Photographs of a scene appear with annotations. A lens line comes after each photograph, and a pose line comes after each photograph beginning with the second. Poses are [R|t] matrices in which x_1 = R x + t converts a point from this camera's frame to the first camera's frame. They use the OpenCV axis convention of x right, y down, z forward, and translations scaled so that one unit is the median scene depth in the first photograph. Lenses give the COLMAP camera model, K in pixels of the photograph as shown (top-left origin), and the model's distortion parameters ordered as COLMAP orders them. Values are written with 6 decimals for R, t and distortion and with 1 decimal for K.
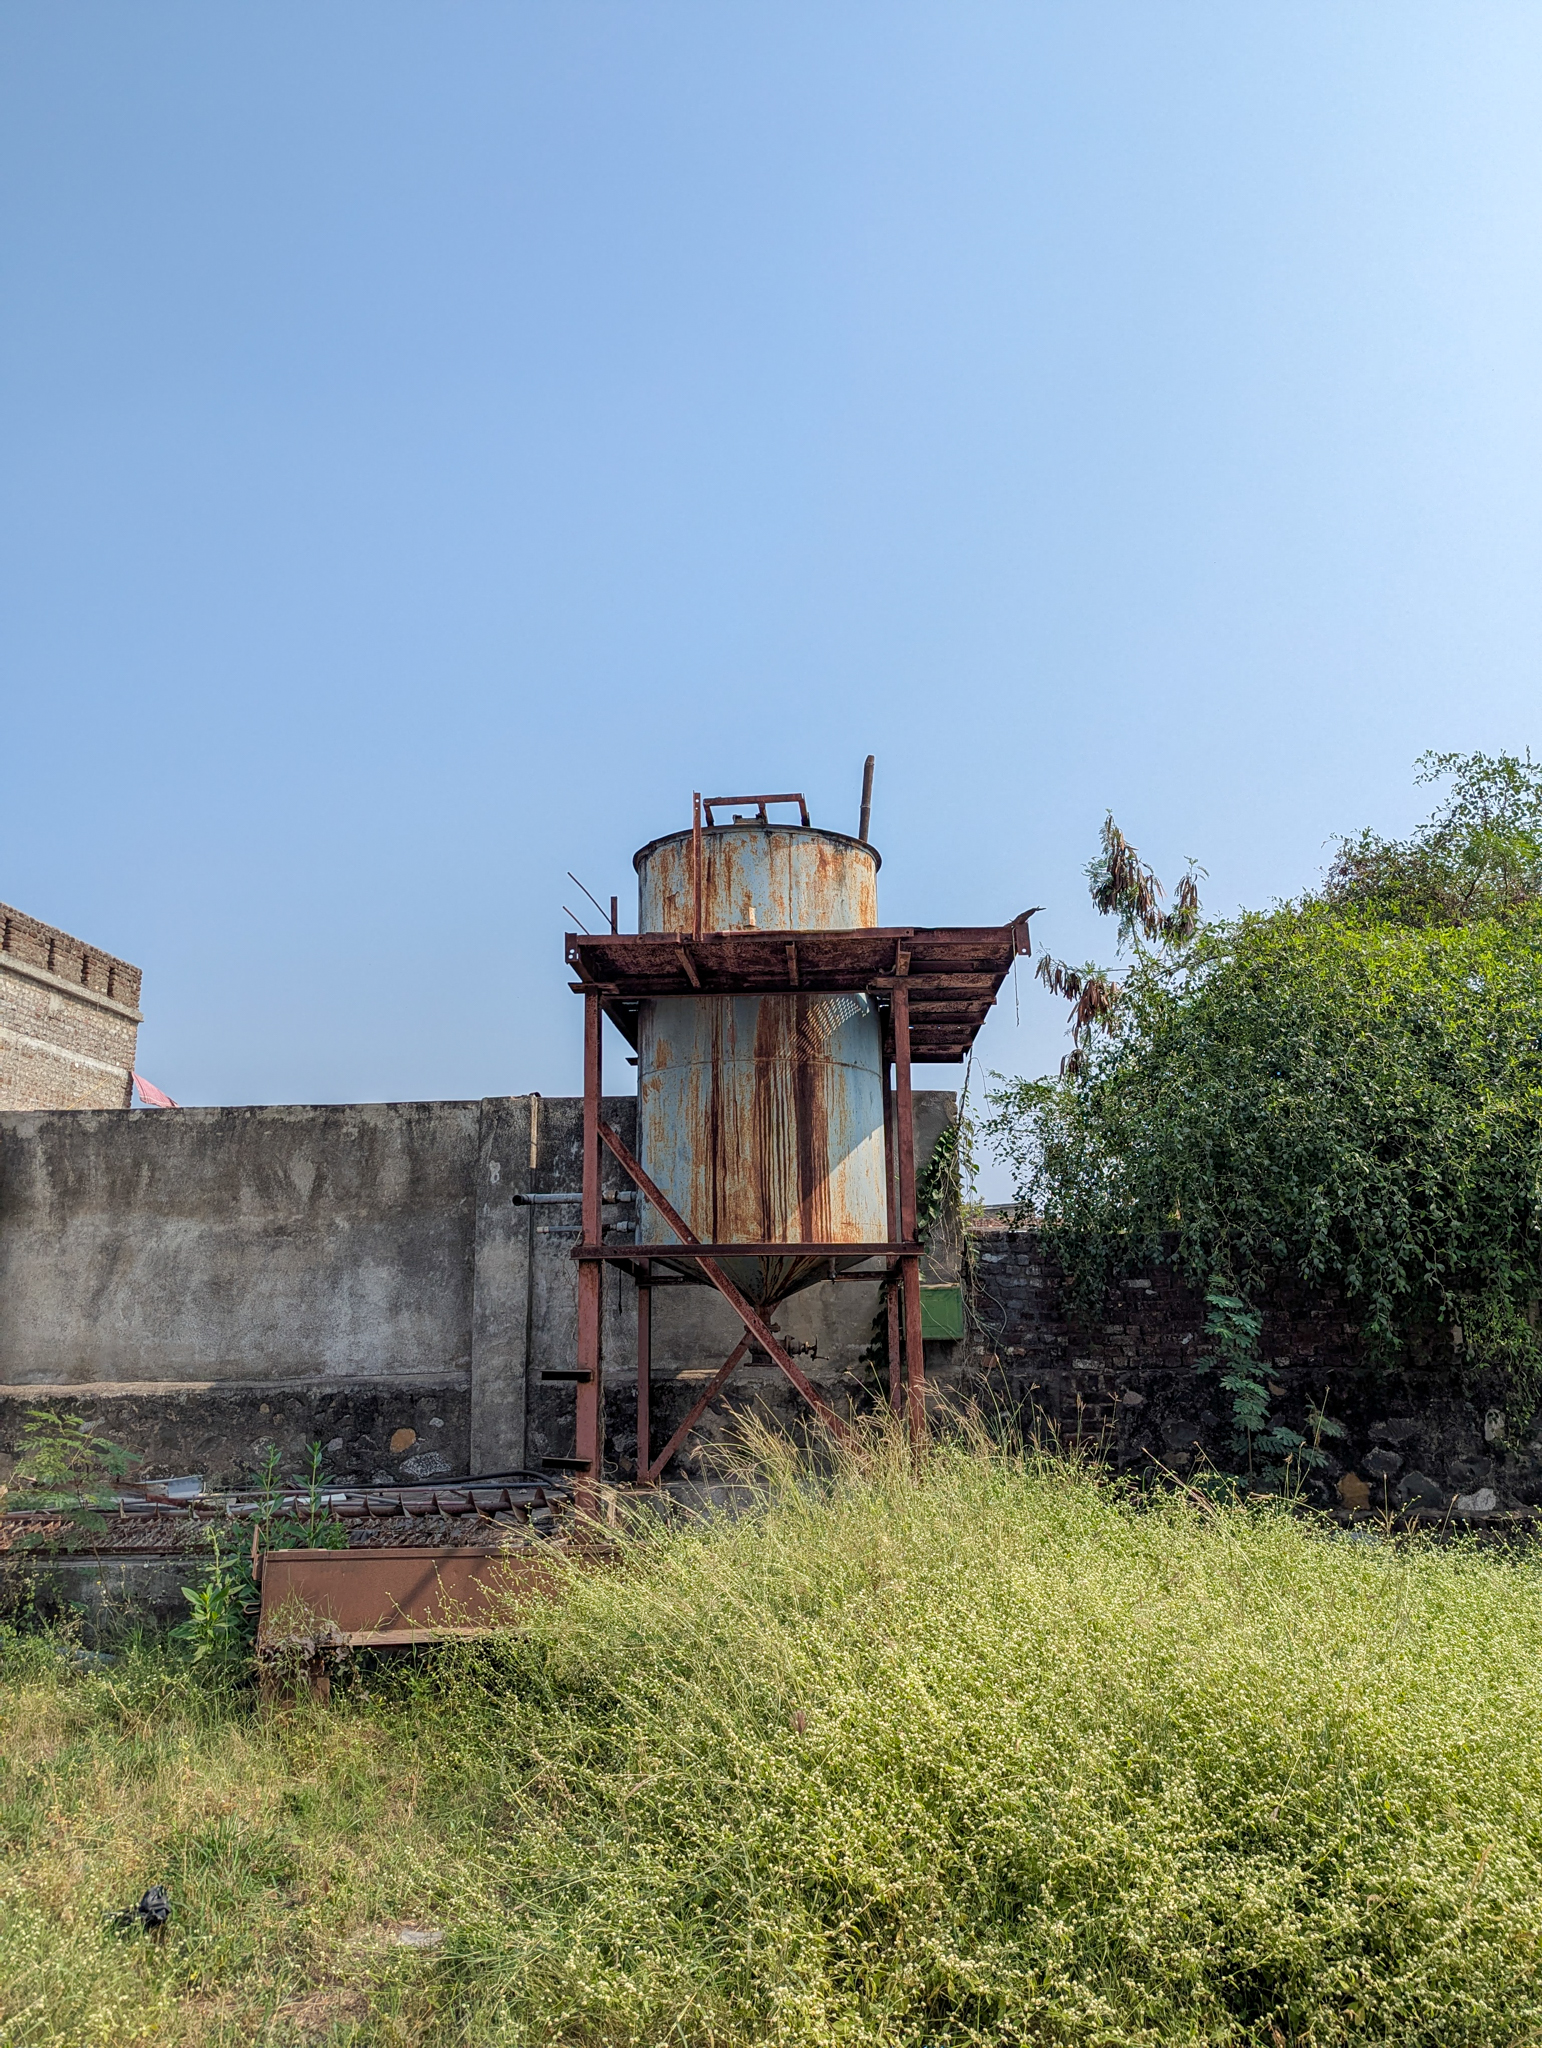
lens RADIAL K [[1458.8, 0, 764.7], [0, 1458.8, 1026.8], [0, 0, 1]] dist [0.103688, -0.112238]
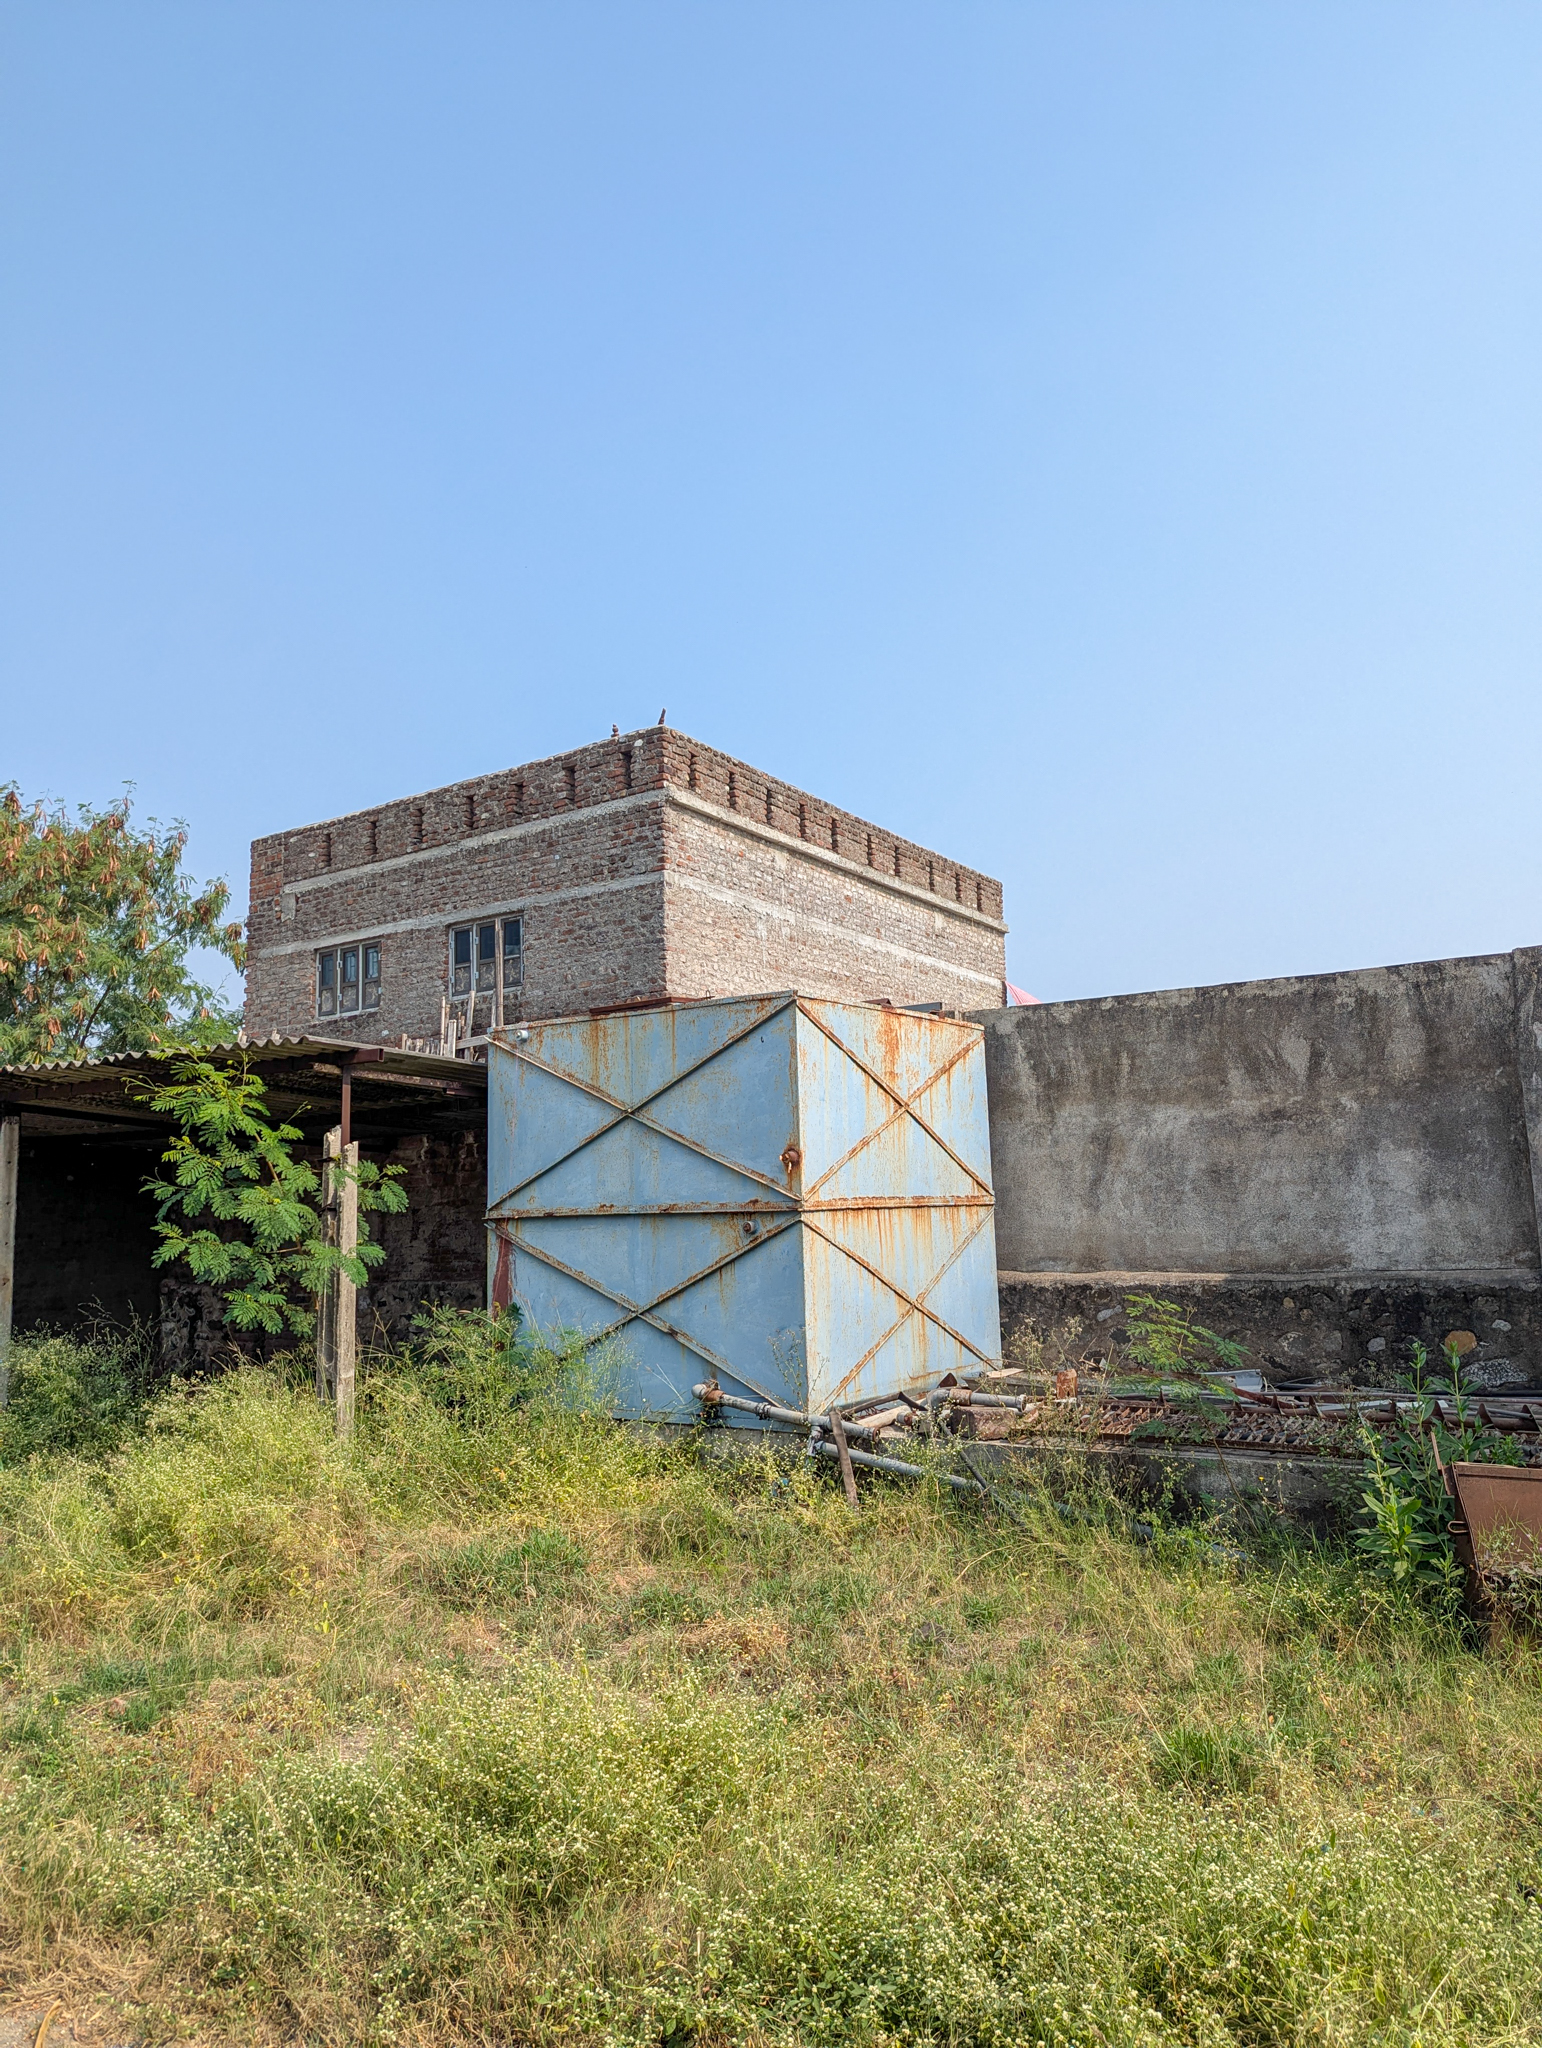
lens RADIAL K [[1458.8, 0, 764.7], [0, 1458.8, 1026.8], [0, 0, 1]] dist [0.103688, -0.112238]
pose [[0.868571, -0.075883, -0.489720, -0.153383], [0.106501, 0.993699, 0.034917, 0.017519], [0.483985, -0.082484, 0.871180, 0.043884]]
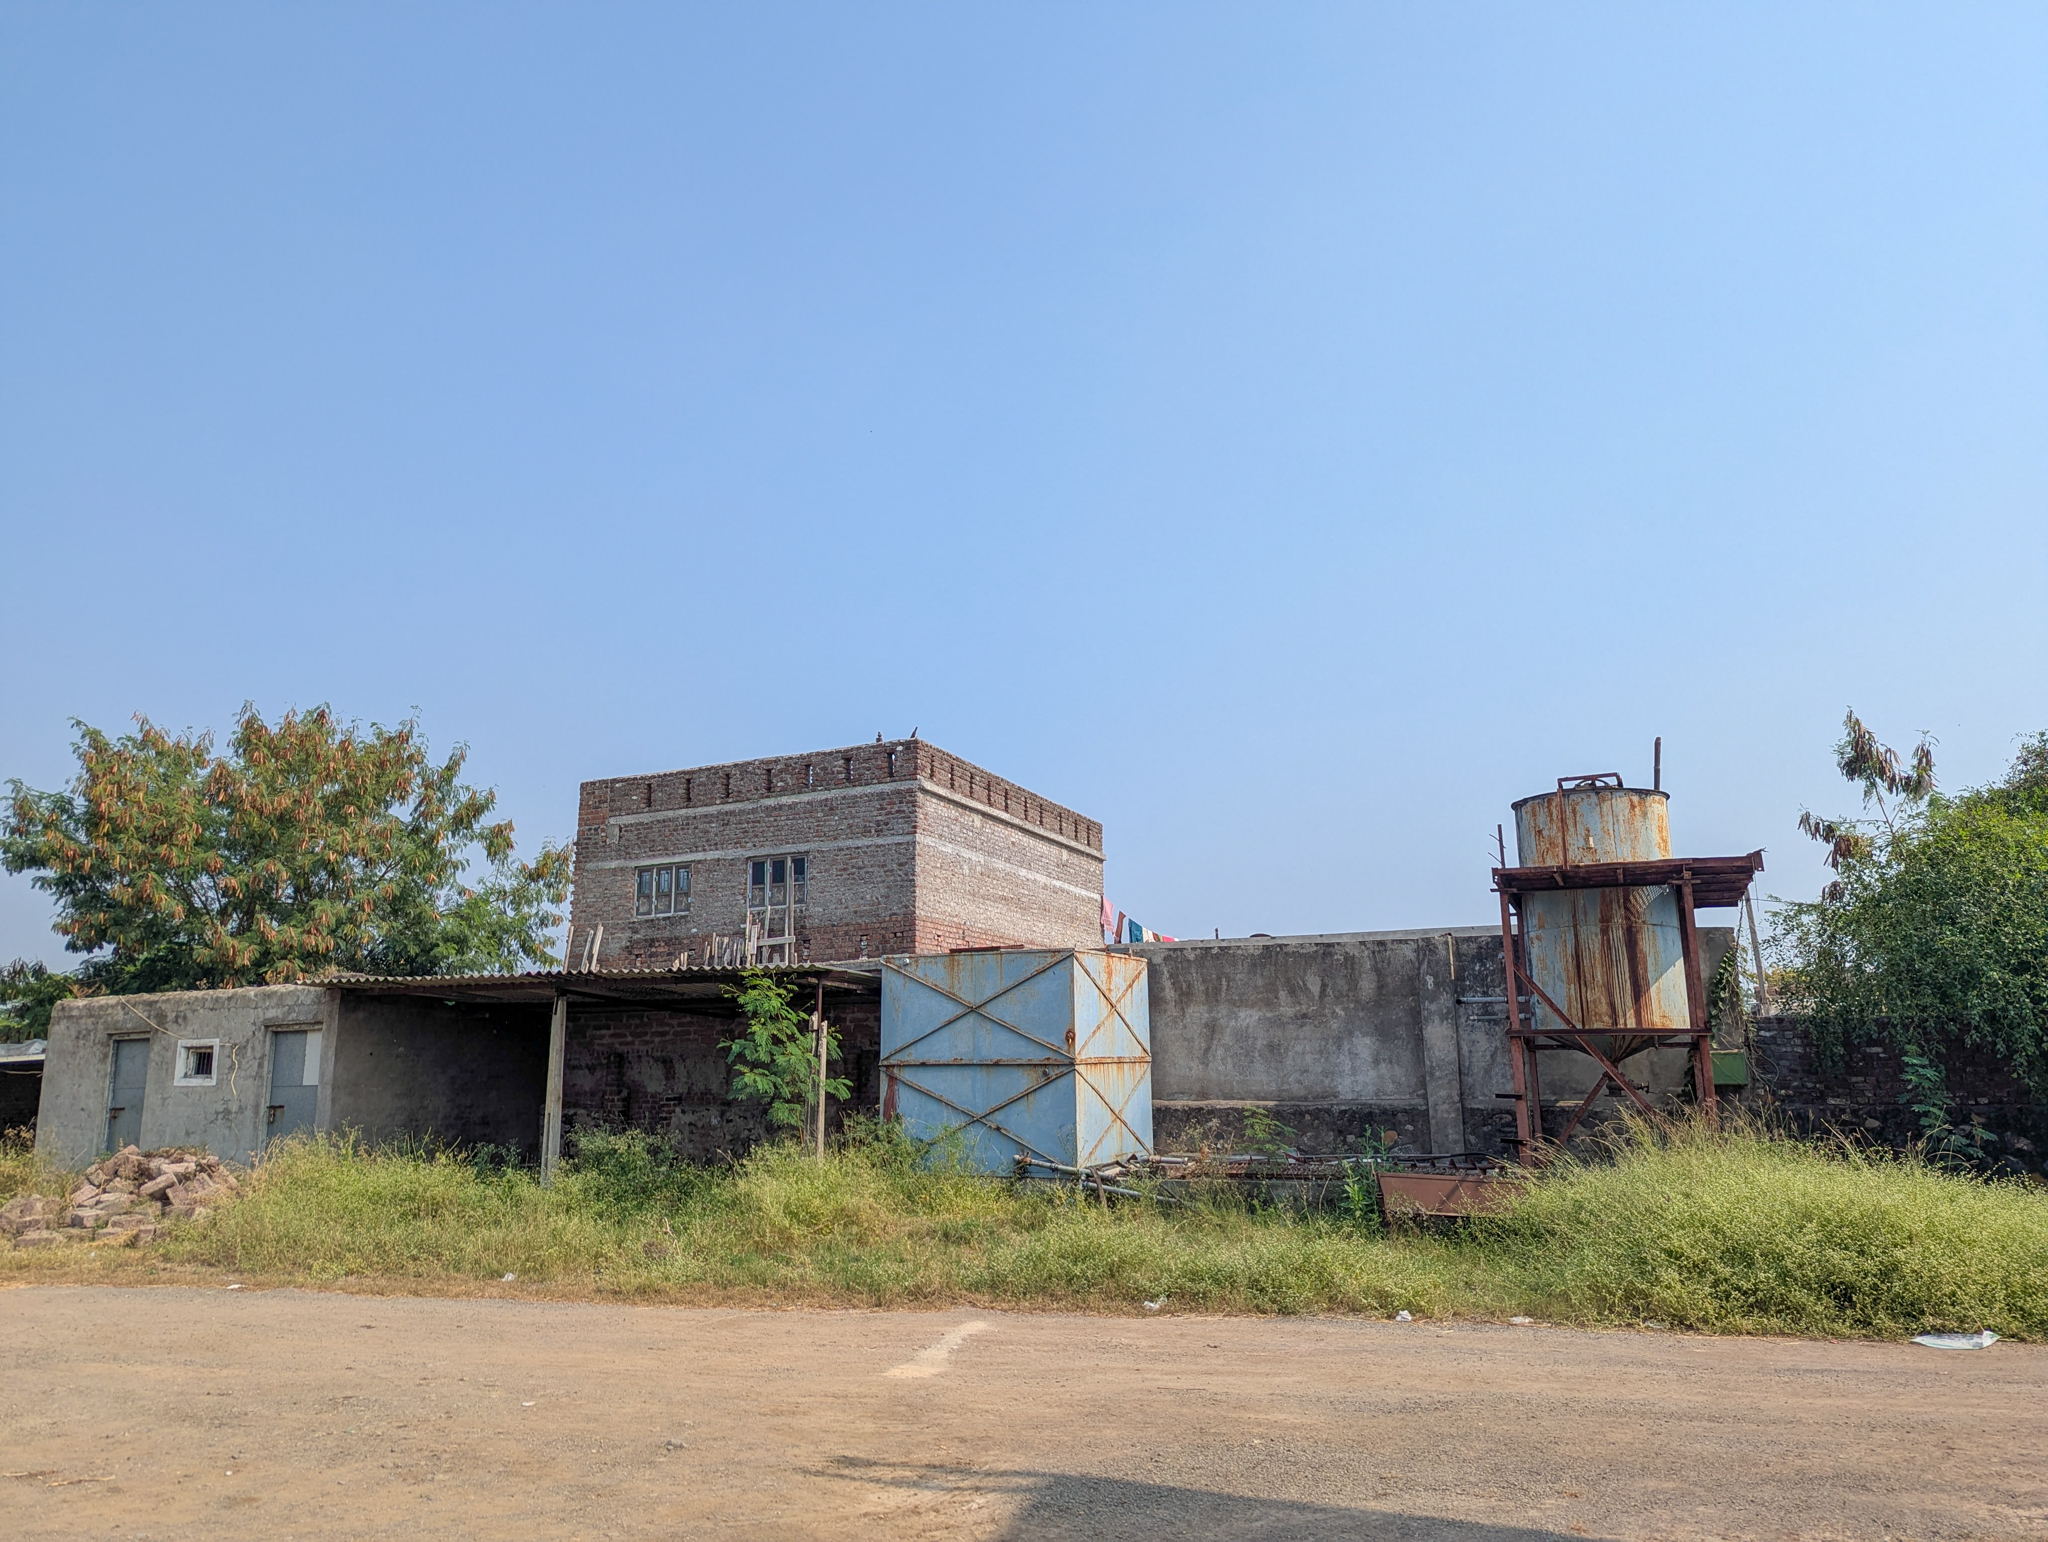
lens RADIAL K [[1458.8, 0, 1025.6], [0, 1458.8, 780.2], [0, 0, 1]] dist [0.103688, -0.112238]
pose [[0.941935, -0.061861, -0.330047, -0.048711], [0.060388, 0.998066, -0.014724, -0.137336], [0.330319, -0.006062, 0.943850, -0.762699]]
